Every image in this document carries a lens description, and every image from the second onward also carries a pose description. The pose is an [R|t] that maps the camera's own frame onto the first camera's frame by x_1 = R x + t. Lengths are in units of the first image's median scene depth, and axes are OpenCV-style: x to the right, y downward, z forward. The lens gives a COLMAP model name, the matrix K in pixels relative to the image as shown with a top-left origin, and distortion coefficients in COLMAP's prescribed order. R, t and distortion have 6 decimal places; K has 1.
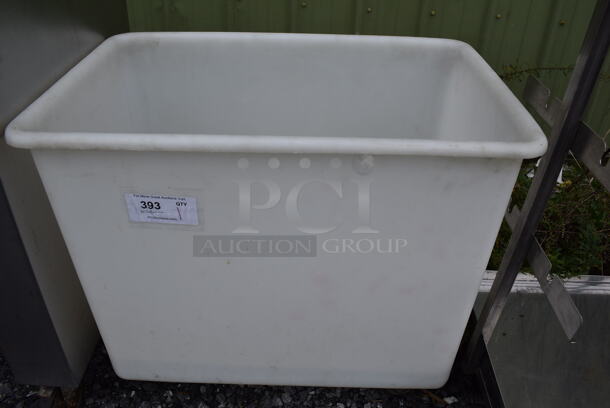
lens RADIAL K [[474.2, 0, 305.0], [0, 474.2, 204.0], [0, 0, 1]] dist [-0.090937, 0.010602]
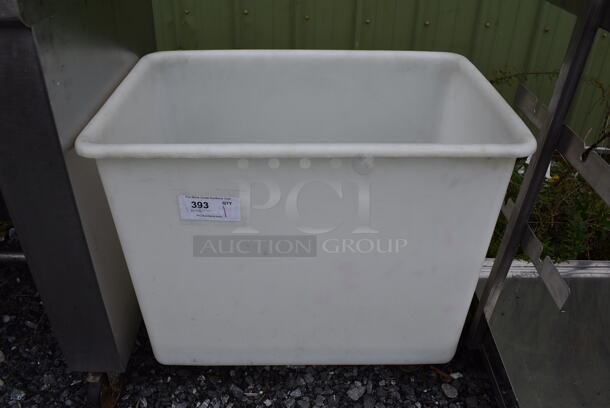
lens RADIAL K [[474.2, 0, 305.0], [0, 474.2, 204.0], [0, 0, 1]] dist [-0.090937, 0.010602]
pose [[0.999502, -0.025364, 0.018785, -0.064181], [0.025442, 0.999669, -0.003880, 0.008077], [-0.018681, 0.004356, 0.999816, -0.118525]]
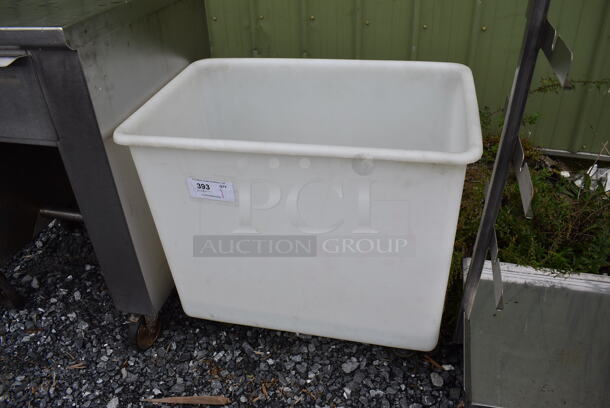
lens RADIAL K [[474.2, 0, 305.0], [0, 474.2, 204.0], [0, 0, 1]] dist [-0.090937, 0.010602]
pose [[0.973534, 0.058690, -0.220878, 0.215493], [-0.056574, 0.998272, 0.015901, 0.011204], [0.221429, -0.002984, 0.975172, -0.255198]]
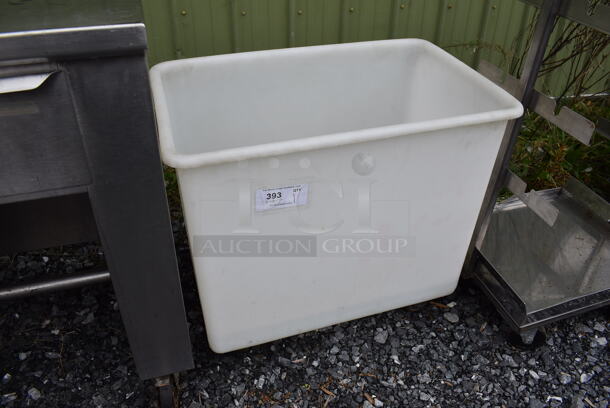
lens RADIAL K [[474.2, 0, 305.0], [0, 474.2, 204.0], [0, 0, 1]] dist [-0.090937, 0.010602]
pose [[0.944278, -0.200013, 0.261408, -0.418365], [0.191225, 0.979777, 0.058906, -0.025246], [-0.267904, -0.005636, 0.963429, -0.209486]]
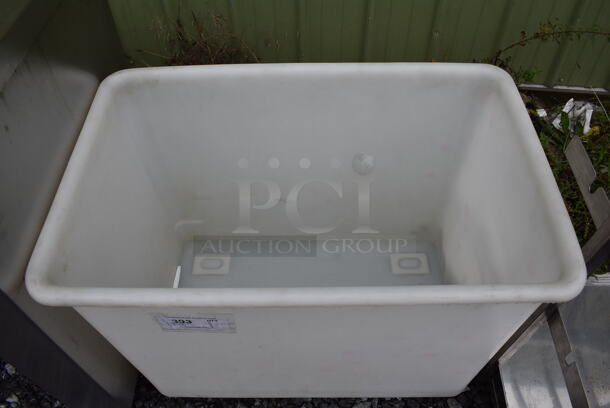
lens RADIAL K [[474.2, 0, 305.0], [0, 474.2, 204.0], [0, 0, 1]] dist [-0.090937, 0.010602]
pose [[0.999017, -0.036178, -0.025600, -0.019991], [0.042156, 0.953961, 0.296954, -0.369919], [0.013679, -0.297741, 0.954549, 0.079610]]
